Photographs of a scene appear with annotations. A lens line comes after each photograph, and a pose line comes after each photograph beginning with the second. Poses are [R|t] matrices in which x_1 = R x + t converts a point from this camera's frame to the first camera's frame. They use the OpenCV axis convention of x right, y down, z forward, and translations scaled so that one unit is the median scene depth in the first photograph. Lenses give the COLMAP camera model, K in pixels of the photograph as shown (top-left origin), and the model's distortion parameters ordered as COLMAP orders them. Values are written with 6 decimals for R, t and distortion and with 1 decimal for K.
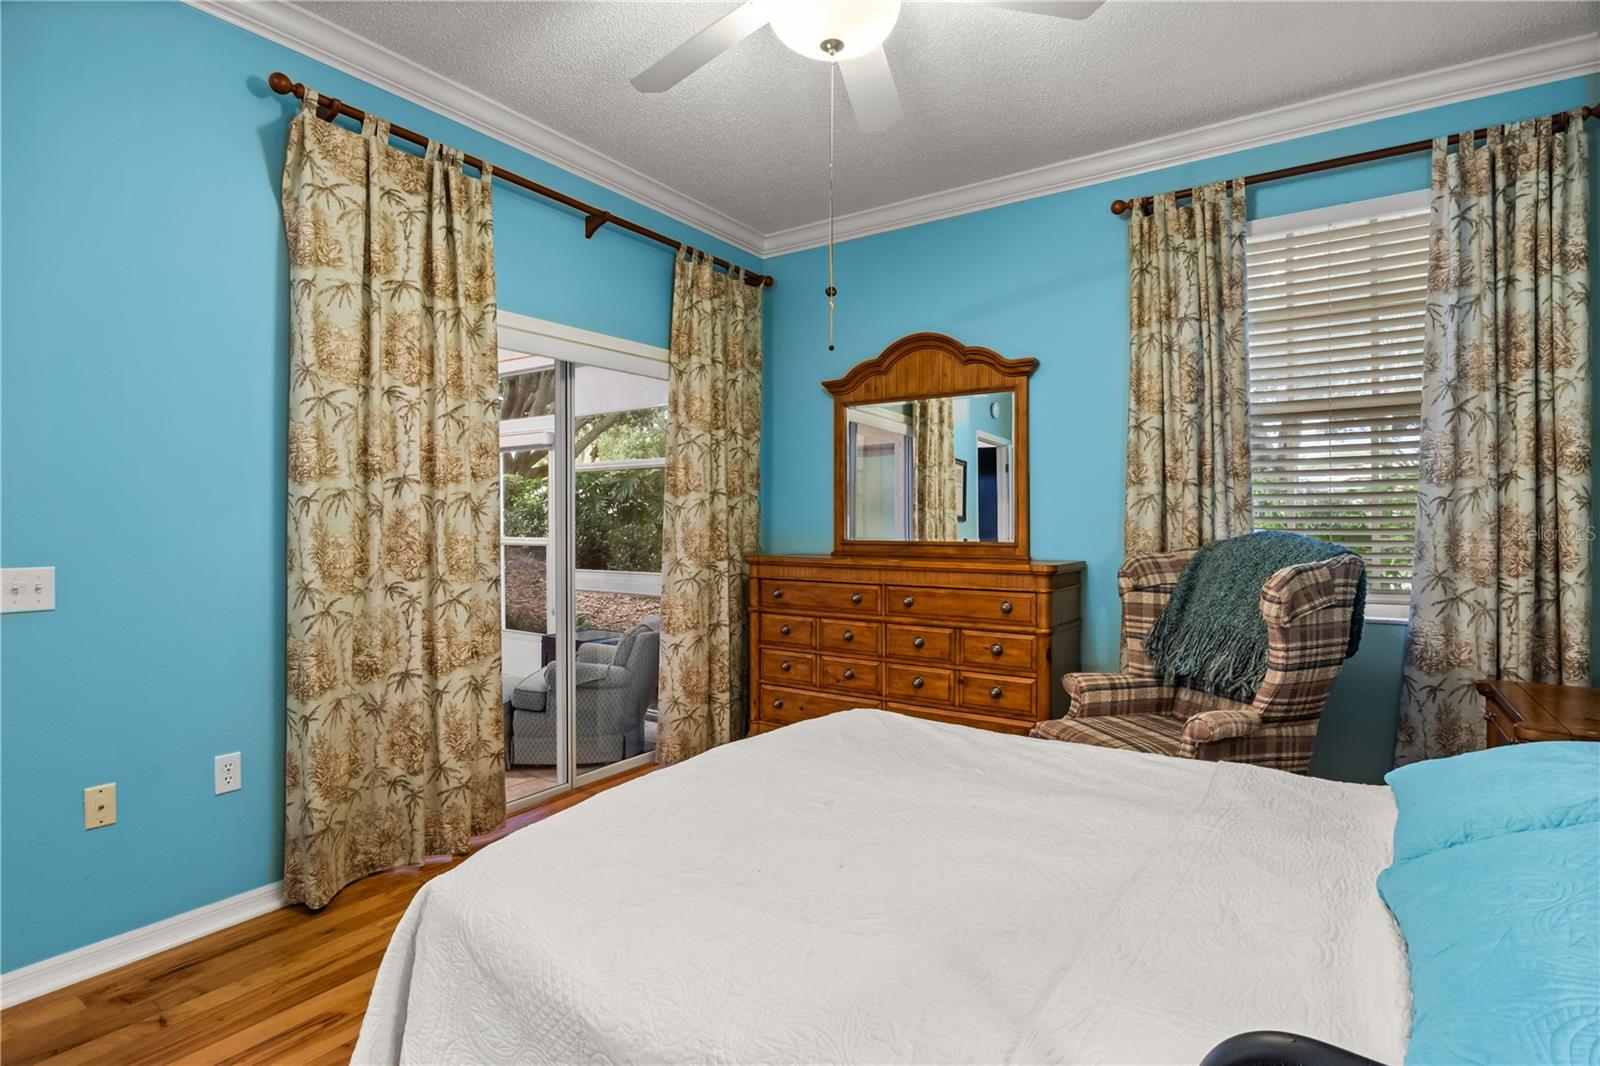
lens RADIAL K [[796.8, 0, 802.3], [0, 796.8, 536.8], [0, 0, 1]] dist [-0.019068, -0.001033]
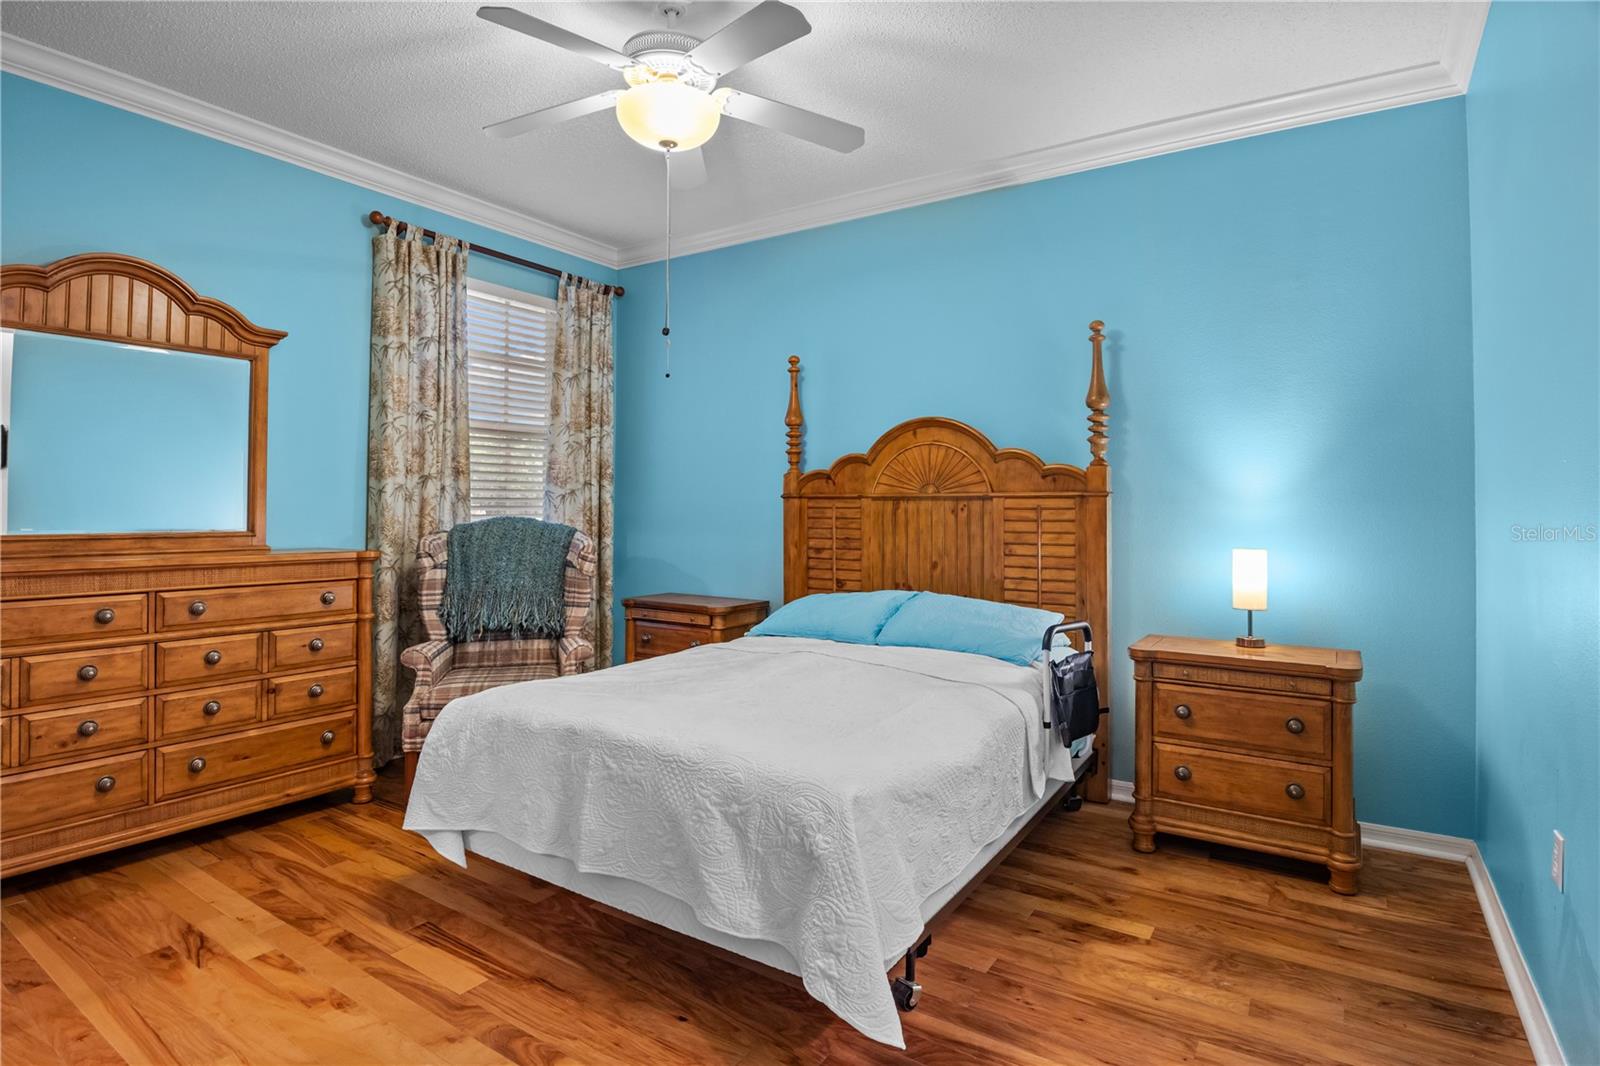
lens RADIAL K [[809.2, 0, 802.7], [0, 809.2, 509.7], [0, 0, 1]] dist [-0.024293, -0.001072]
pose [[-0.007438, 0.003438, 0.999966, -0.731218], [0.013541, 0.999903, -0.003337, -0.006282], [-0.999881, 0.013516, -0.007484, 0.451714]]
